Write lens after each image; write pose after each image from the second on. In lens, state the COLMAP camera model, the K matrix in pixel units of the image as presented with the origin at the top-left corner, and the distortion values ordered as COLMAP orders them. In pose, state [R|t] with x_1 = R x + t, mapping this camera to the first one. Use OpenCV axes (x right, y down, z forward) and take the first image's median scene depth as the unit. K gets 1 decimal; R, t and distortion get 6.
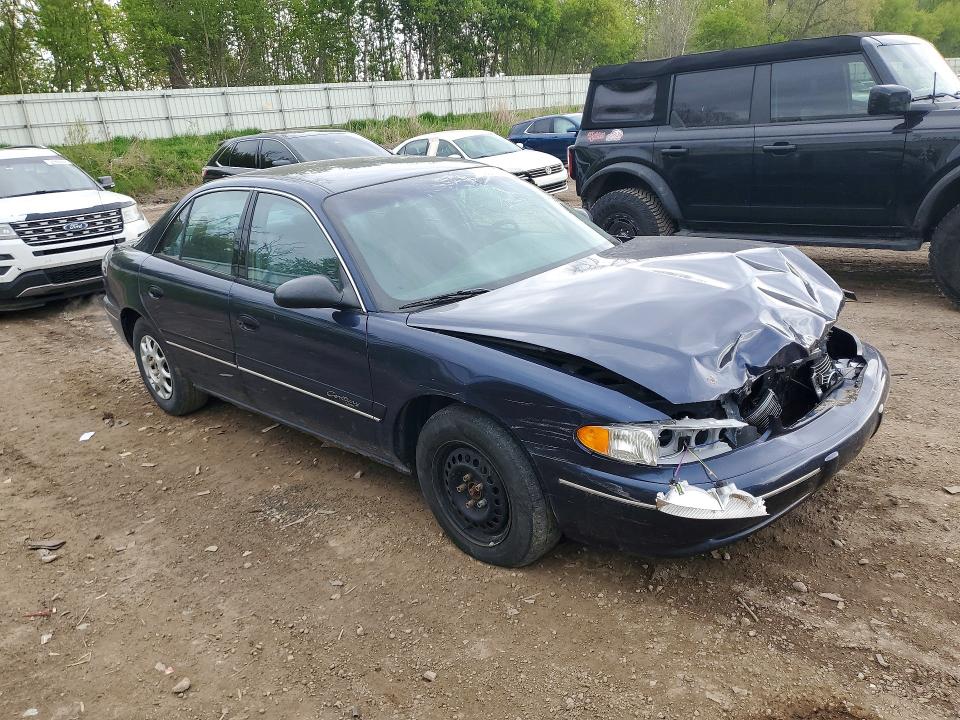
lens RADIAL K [[788.4, 0, 464.5], [0, 788.4, 359.8], [0, 0, 1]] dist [0.003002, 0.005269]
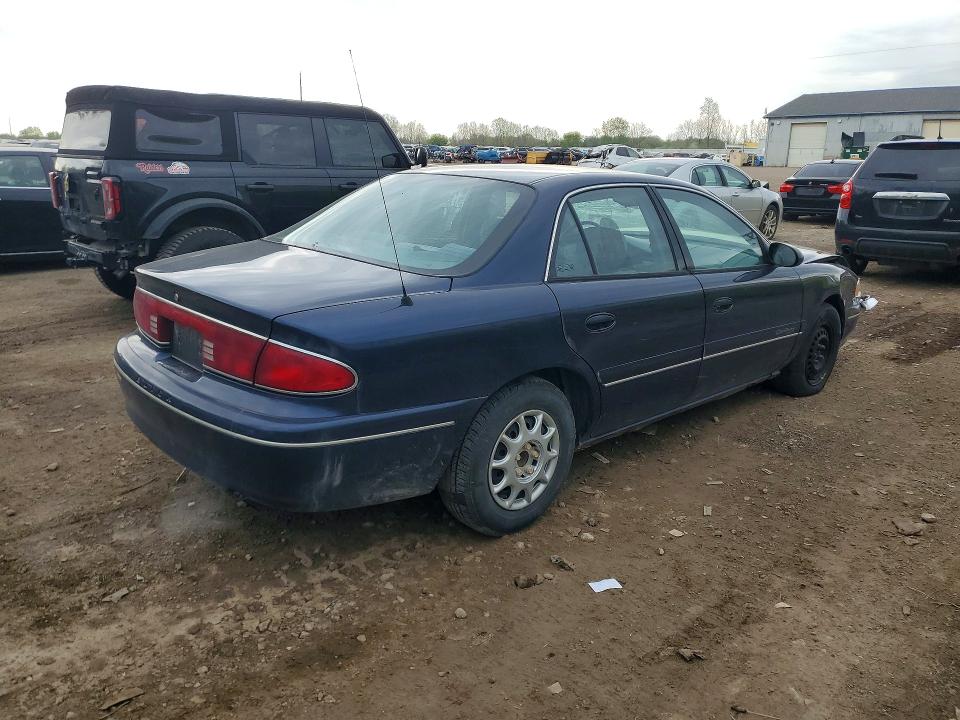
lens RADIAL K [[788.4, 0, 464.5], [0, 788.4, 359.8], [0, 0, 1]] dist [0.003002, 0.005269]
pose [[-0.007403, -0.165506, 0.986181, -1.106139], [0.275653, 0.947660, 0.161111, -0.205013], [-0.961229, 0.273037, 0.038607, 1.089980]]
